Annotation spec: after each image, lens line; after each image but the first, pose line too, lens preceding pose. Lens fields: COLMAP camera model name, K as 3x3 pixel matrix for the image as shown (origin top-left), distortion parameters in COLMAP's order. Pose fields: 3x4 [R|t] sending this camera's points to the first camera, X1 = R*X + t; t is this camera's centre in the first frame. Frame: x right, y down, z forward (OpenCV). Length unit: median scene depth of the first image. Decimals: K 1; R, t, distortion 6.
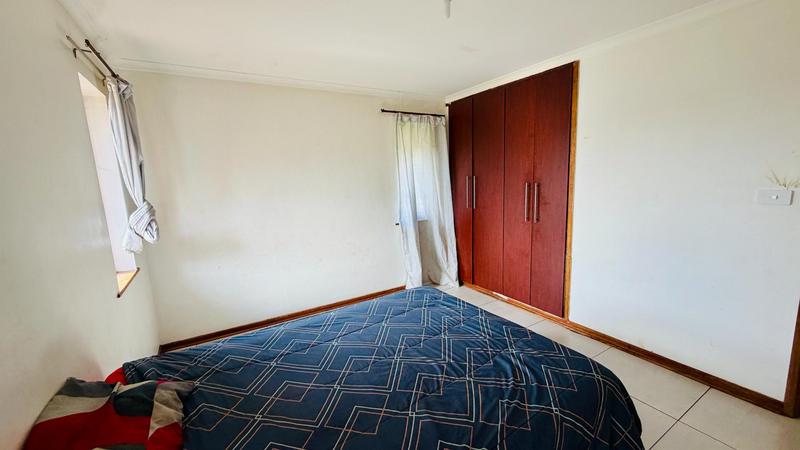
lens RADIAL K [[319.6, 0, 397.3], [0, 319.6, 225.3], [0, 0, 1]] dist [0.001054, -0.000182]
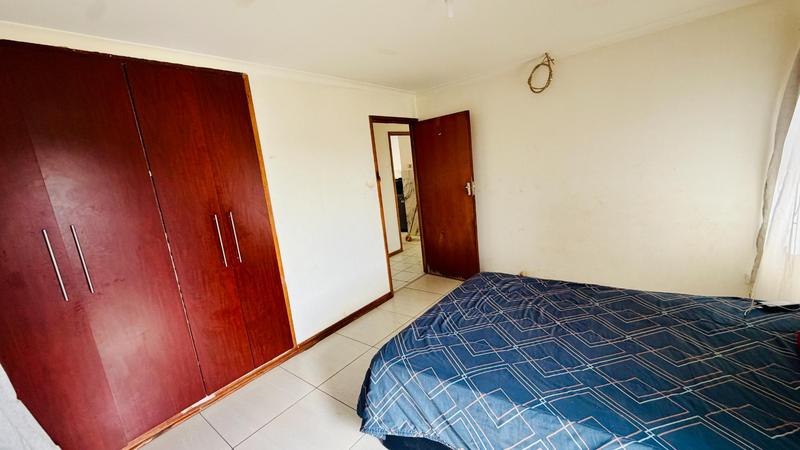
lens RADIAL K [[319.6, 0, 398.4], [0, 319.6, 224.2], [0, 0, 1]] dist [0.001054, -0.000182]
pose [[-0.341901, -0.093616, 0.935061, -0.427705], [0.270448, 0.943127, 0.193312, -0.145901], [-0.899979, 0.318979, -0.297138, 0.892909]]
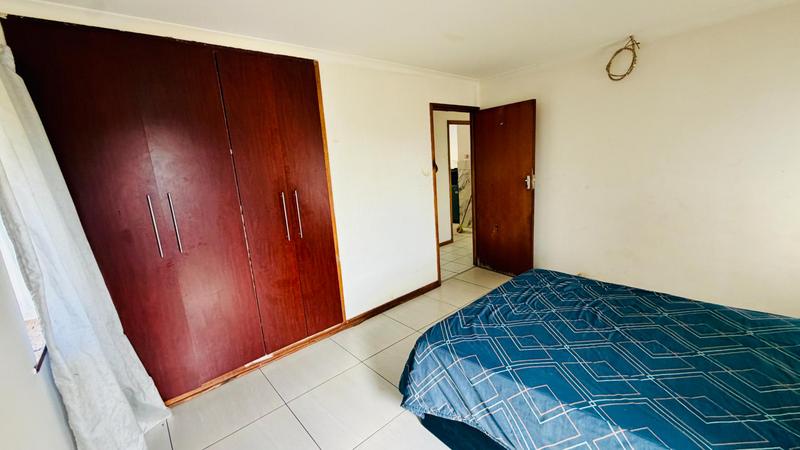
lens RADIAL K [[319.6, 0, 398.1], [0, 319.6, 224.6], [0, 0, 1]] dist [0.001054, -0.000182]
pose [[-0.181590, -0.142620, 0.972977, -0.436859], [0.230918, 0.955577, 0.183167, -0.140604], [-0.955878, 0.257939, -0.140590, 0.903501]]
